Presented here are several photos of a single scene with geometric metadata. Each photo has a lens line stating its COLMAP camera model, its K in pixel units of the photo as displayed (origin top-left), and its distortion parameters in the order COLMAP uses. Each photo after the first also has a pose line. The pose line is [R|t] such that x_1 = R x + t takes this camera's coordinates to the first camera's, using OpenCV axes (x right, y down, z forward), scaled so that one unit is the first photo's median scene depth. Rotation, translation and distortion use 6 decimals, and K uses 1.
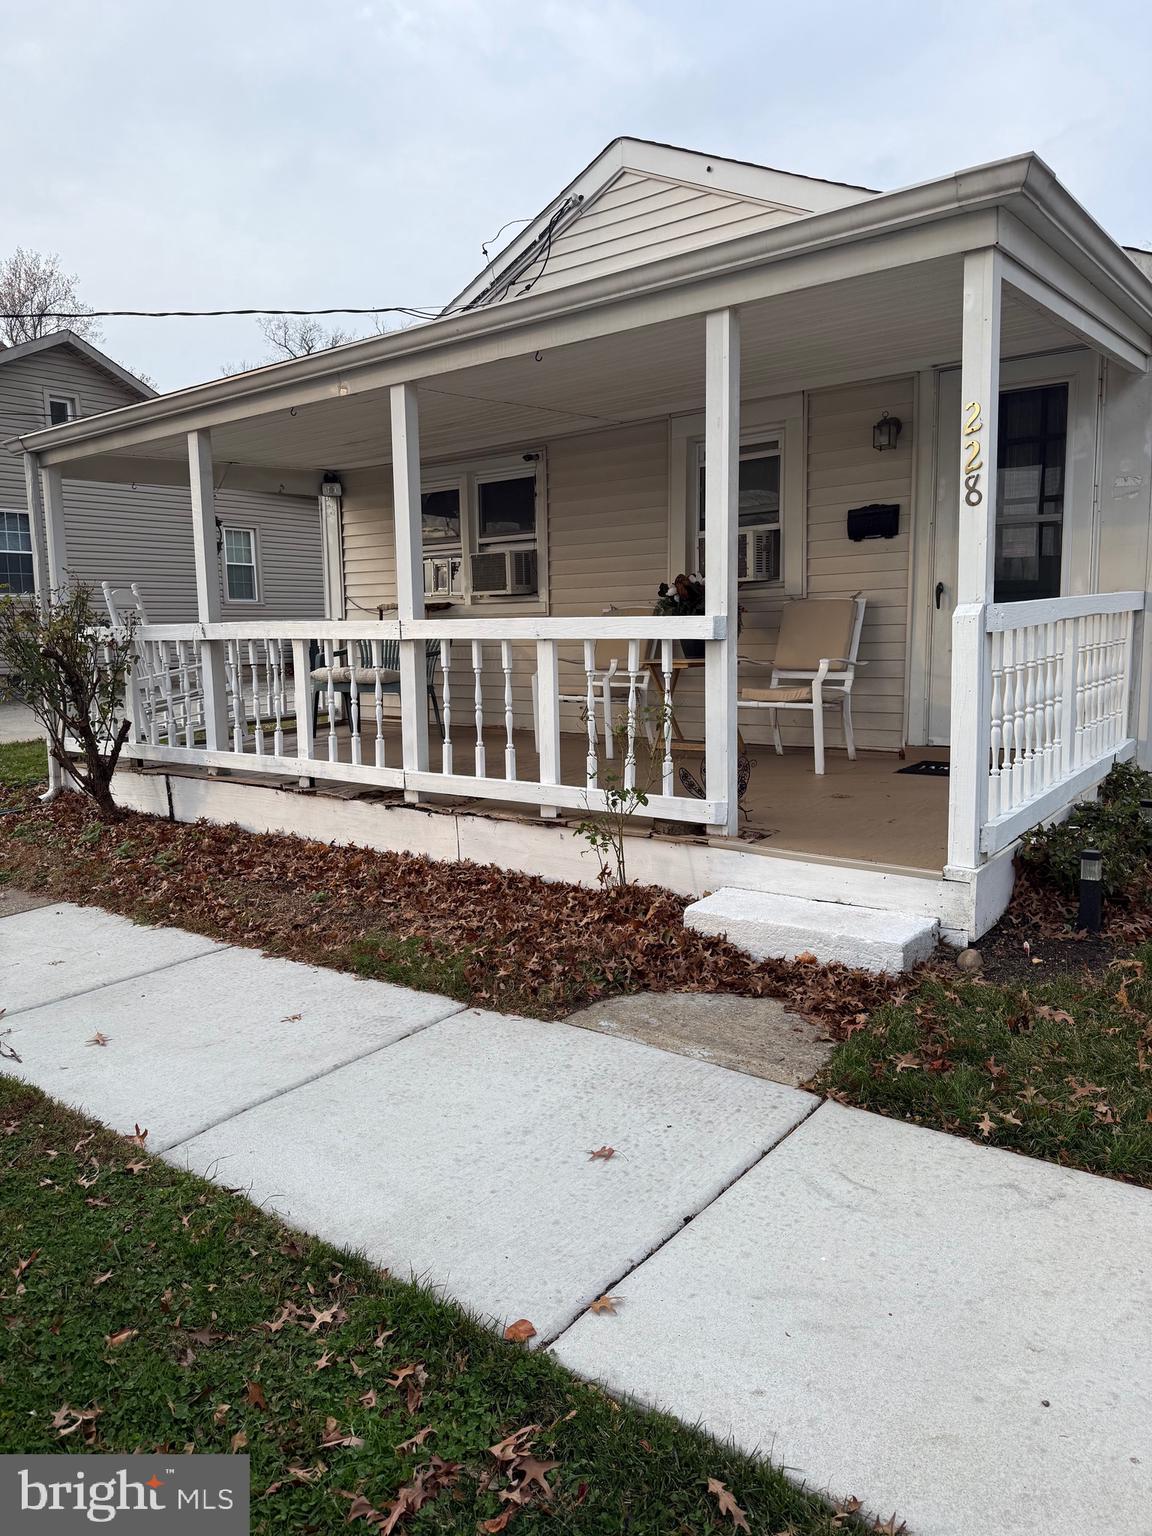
lens RADIAL K [[1074.7, 0, 576.3], [0, 1074.7, 782.9], [0, 0, 1]] dist [0.088959, -0.114467]
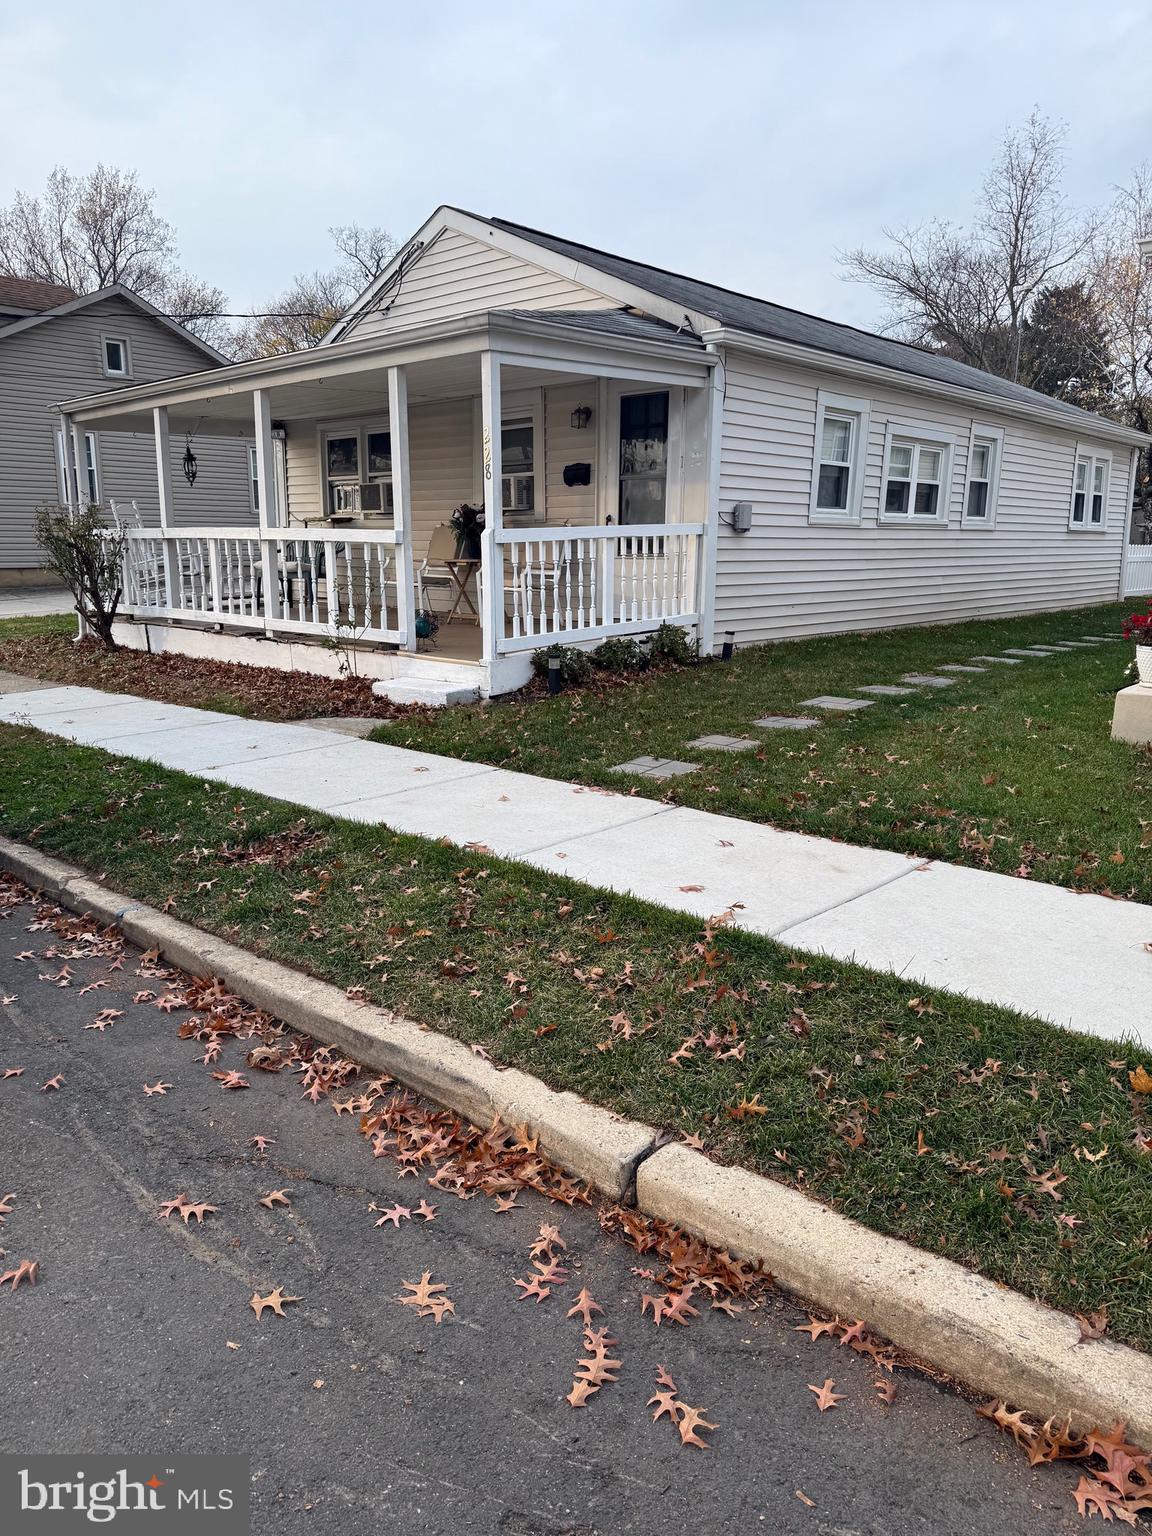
lens RADIAL K [[1074.5, 0, 579.5], [0, 1074.5, 774.9], [0, 0, 1]] dist [0.094759, -0.120815]
pose [[0.997341, 0.033817, -0.064560, 0.390879], [-0.029164, 0.996999, 0.071706, 0.084632], [0.066791, -0.069633, 0.995334, -0.597757]]
